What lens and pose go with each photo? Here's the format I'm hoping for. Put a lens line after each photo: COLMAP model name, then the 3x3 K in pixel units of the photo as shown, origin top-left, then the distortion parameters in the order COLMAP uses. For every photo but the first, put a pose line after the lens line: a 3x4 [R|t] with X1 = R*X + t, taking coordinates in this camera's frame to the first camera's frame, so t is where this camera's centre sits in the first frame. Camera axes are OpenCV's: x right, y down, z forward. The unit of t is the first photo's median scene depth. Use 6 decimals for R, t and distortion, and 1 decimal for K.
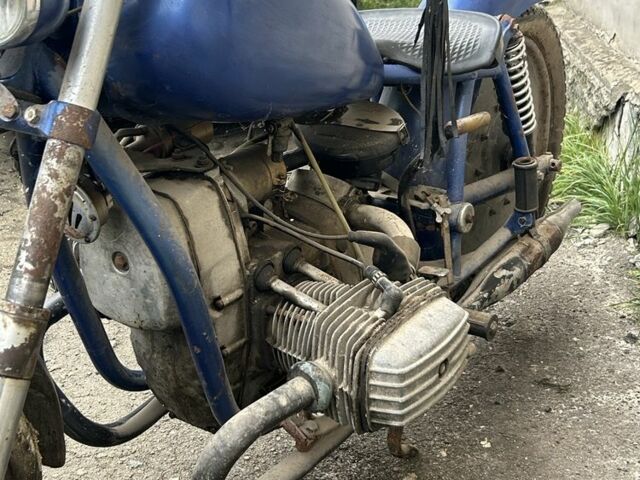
lens RADIAL K [[939.4, 0, 320.0], [0, 939.4, 240.0], [0, 0, 1]] dist [0.212708, -0.802212]
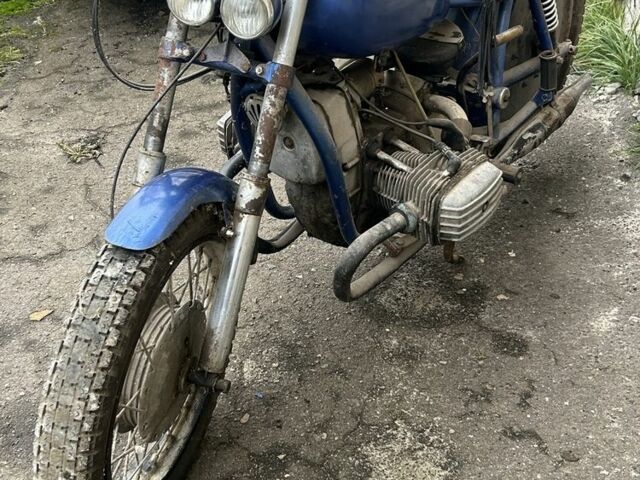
lens RADIAL K [[939.4, 0, 320.0], [0, 939.4, 240.0], [0, 0, 1]] dist [0.212708, -0.802212]
pose [[0.999275, 0.001101, -0.038046, -0.080531], [0.006076, 0.982151, 0.187994, -0.101439], [0.037574, -0.188089, 0.981433, -0.541251]]
